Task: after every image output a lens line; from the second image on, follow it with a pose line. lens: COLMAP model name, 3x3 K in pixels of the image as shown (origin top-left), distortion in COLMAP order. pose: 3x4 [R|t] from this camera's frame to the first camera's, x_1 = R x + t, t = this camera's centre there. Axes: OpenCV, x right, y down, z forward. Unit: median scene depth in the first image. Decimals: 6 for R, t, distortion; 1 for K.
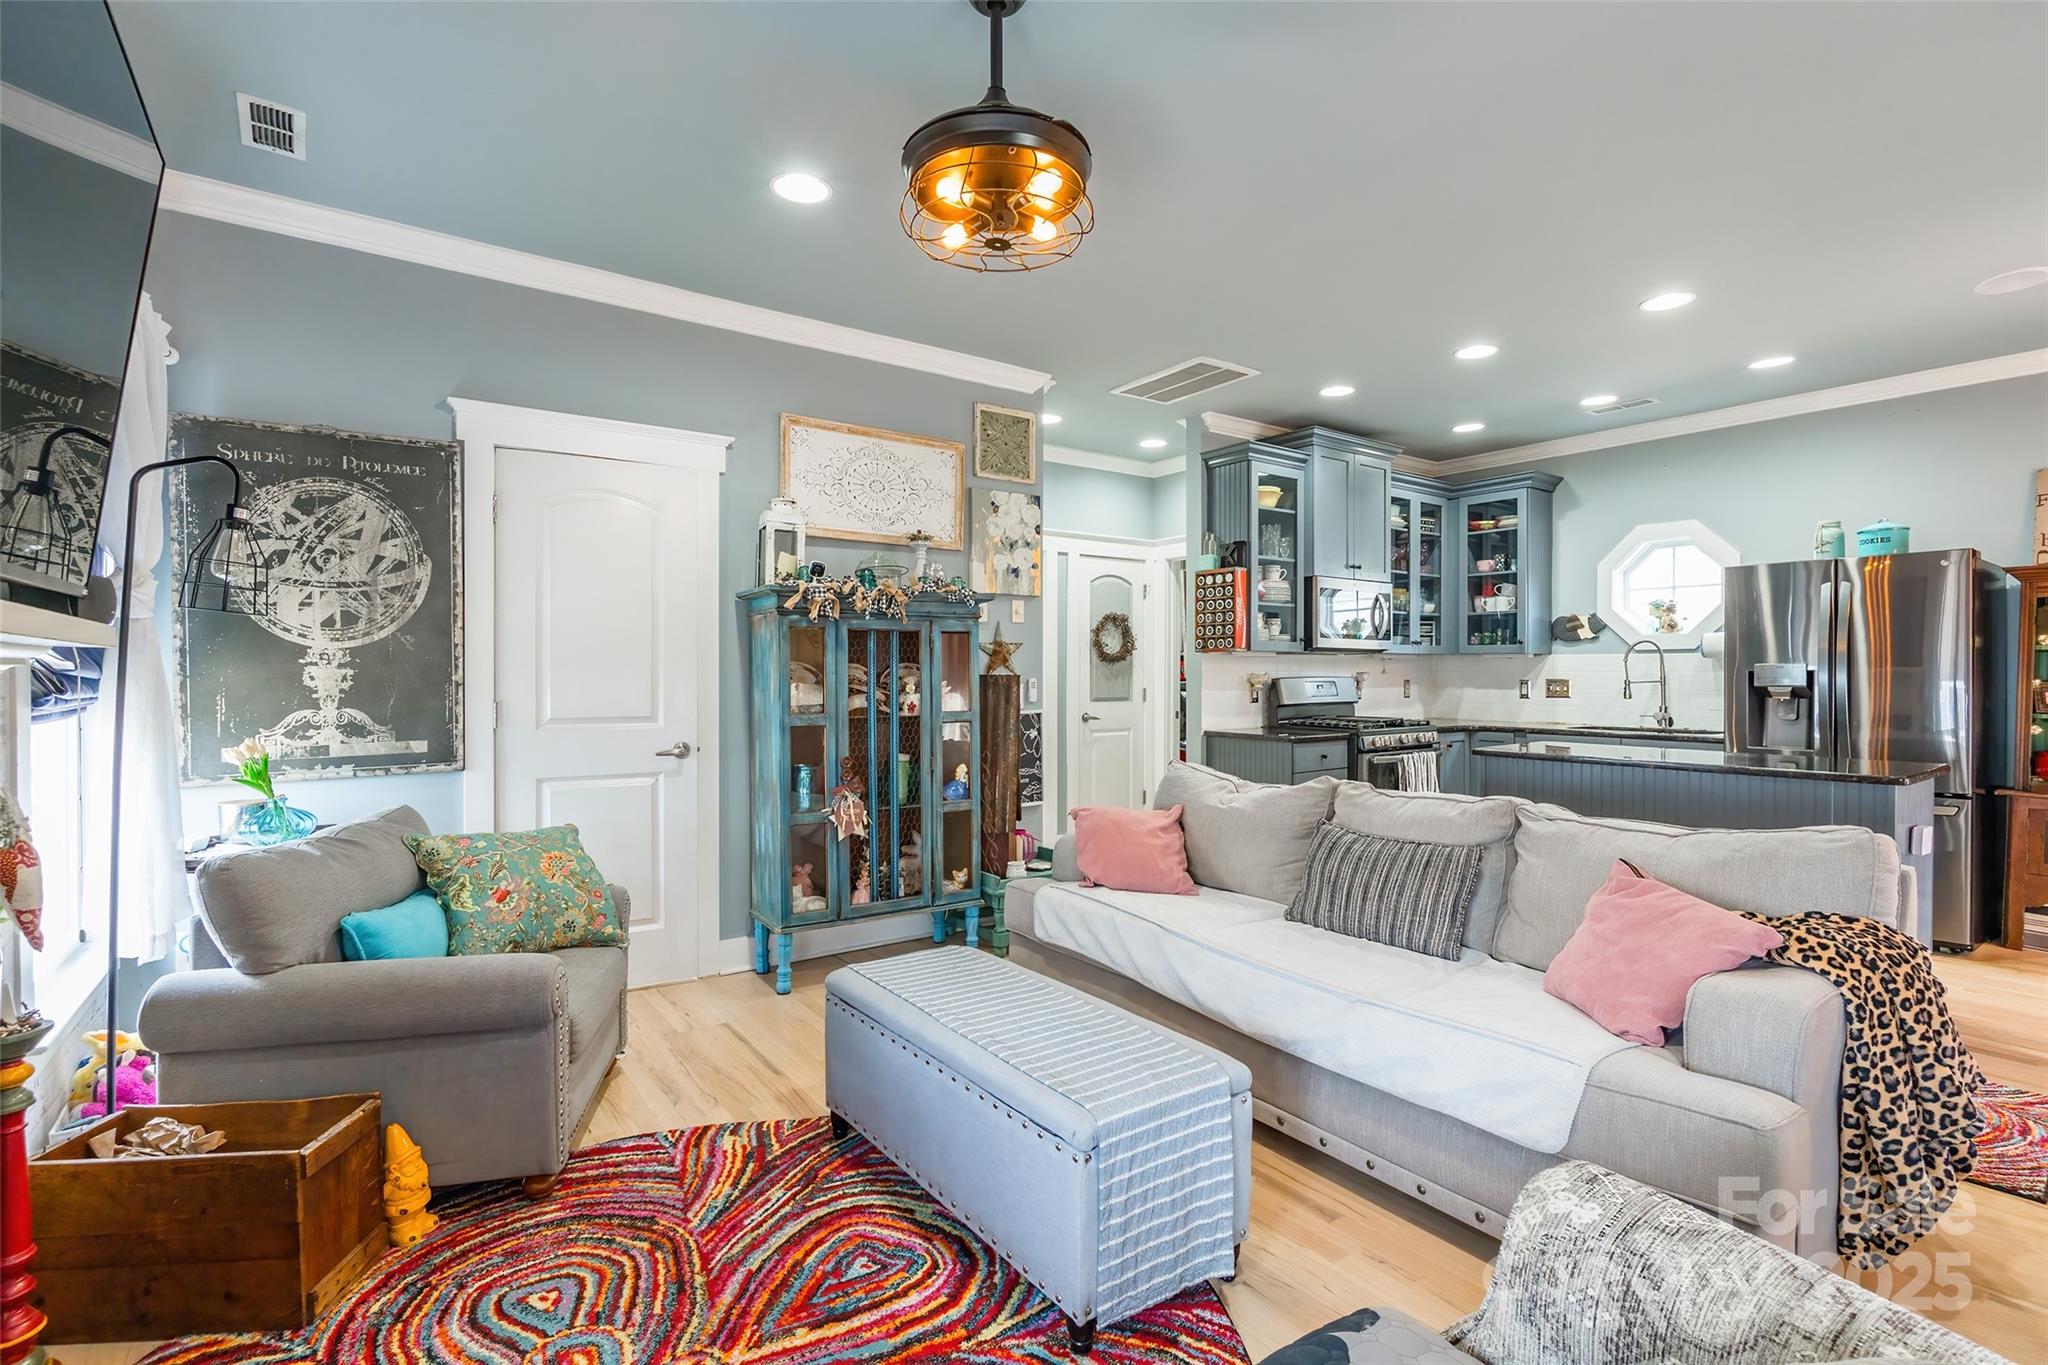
lens RADIAL K [[957.0, 0, 1020.5], [0, 957.0, 665.2], [0, 0, 1]] dist [-0.013322, 0.002135]
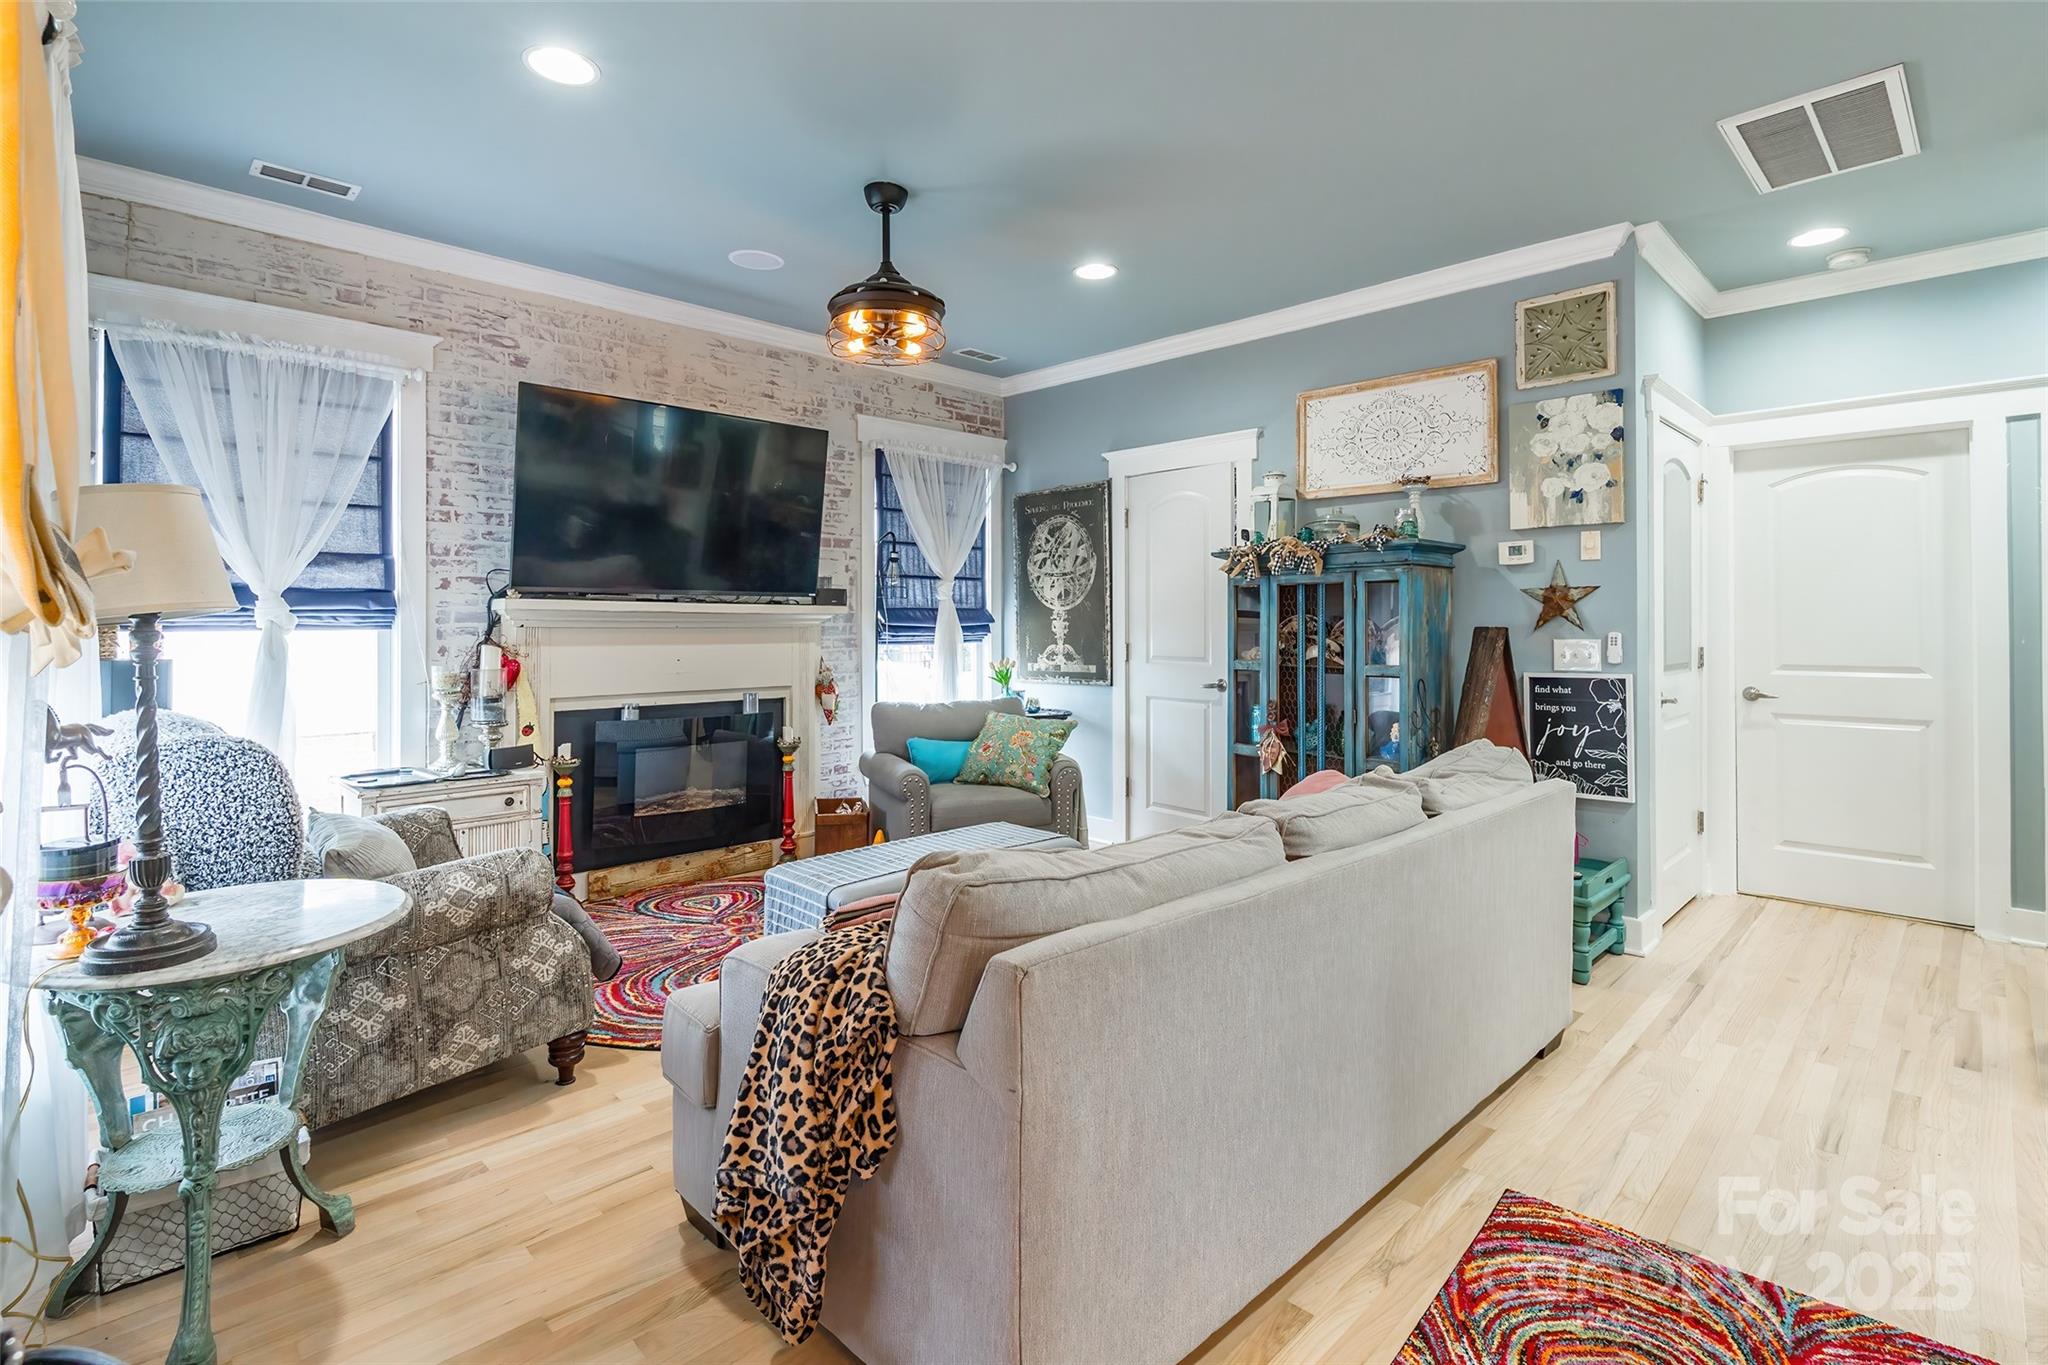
lens RADIAL K [[957.0, 0, 1019.2], [0, 957.0, 619.2], [0, 0, 1]] dist [-0.013322, 0.002135]
pose [[0.150862, -0.004877, -0.988543, 0.807875], [0.004945, 0.999979, -0.004179, 0.004667], [0.988542, -0.004258, 0.150883, 0.503463]]
